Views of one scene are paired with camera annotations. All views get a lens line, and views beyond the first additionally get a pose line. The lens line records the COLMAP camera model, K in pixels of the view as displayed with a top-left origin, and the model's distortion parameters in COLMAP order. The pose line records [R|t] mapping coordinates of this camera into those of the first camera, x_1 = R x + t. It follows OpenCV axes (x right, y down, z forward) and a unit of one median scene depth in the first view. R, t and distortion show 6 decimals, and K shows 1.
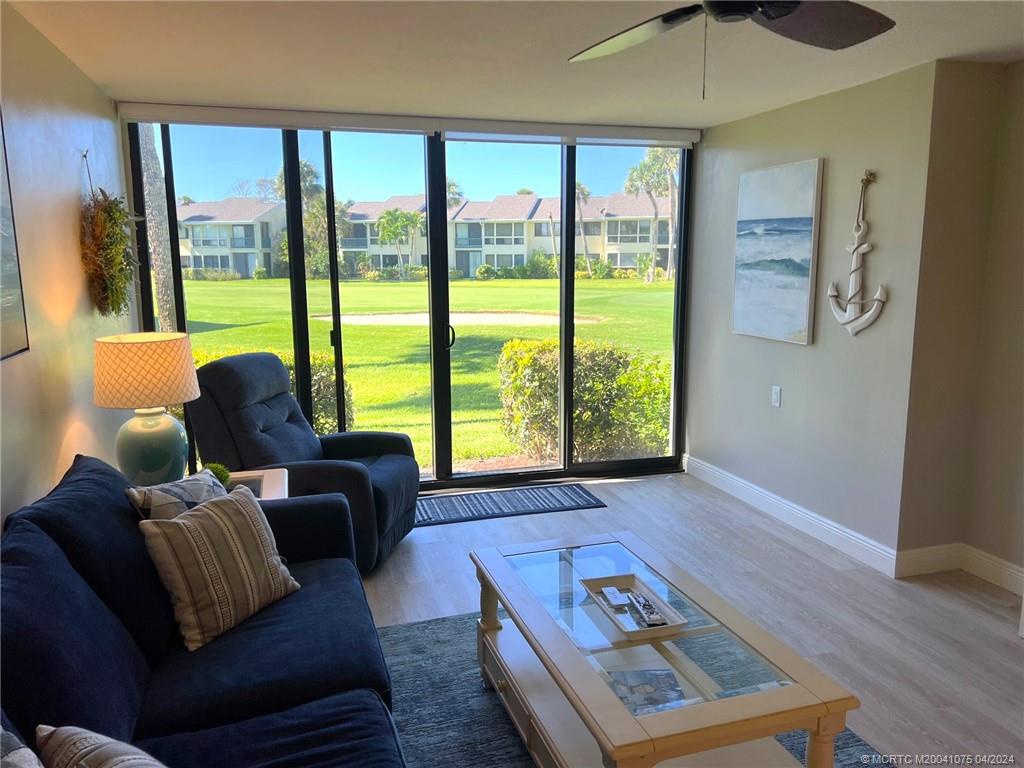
lens RADIAL K [[763.2, 0, 512.0], [0, 763.2, 384.0], [0, 0, 1]] dist [0.095892, -0.139865]
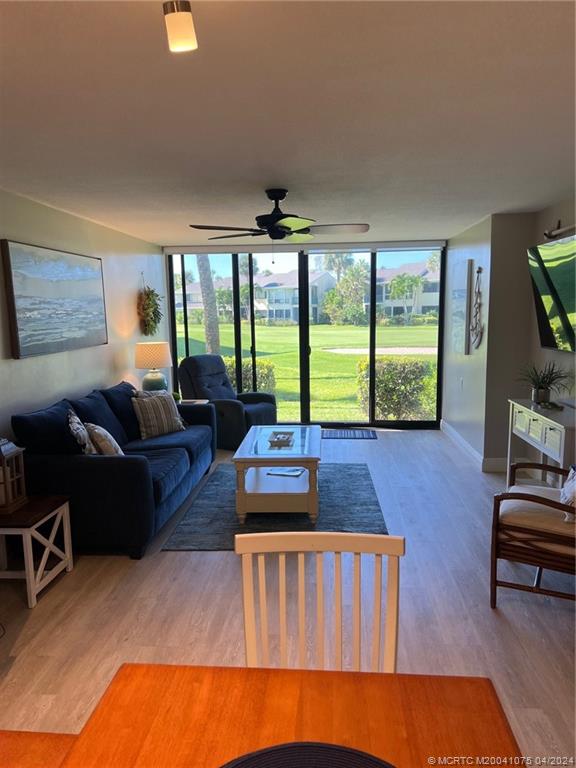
lens RADIAL K [[572.4, 0, 288.0], [0, 572.4, 384.0], [0, 0, 1]] dist [0.095892, -0.139865]
pose [[0.935001, 0.034500, -0.352962, 0.398695], [-0.046196, 0.998625, -0.024764, 0.065140], [0.351622, 0.039460, 0.935310, -0.409322]]
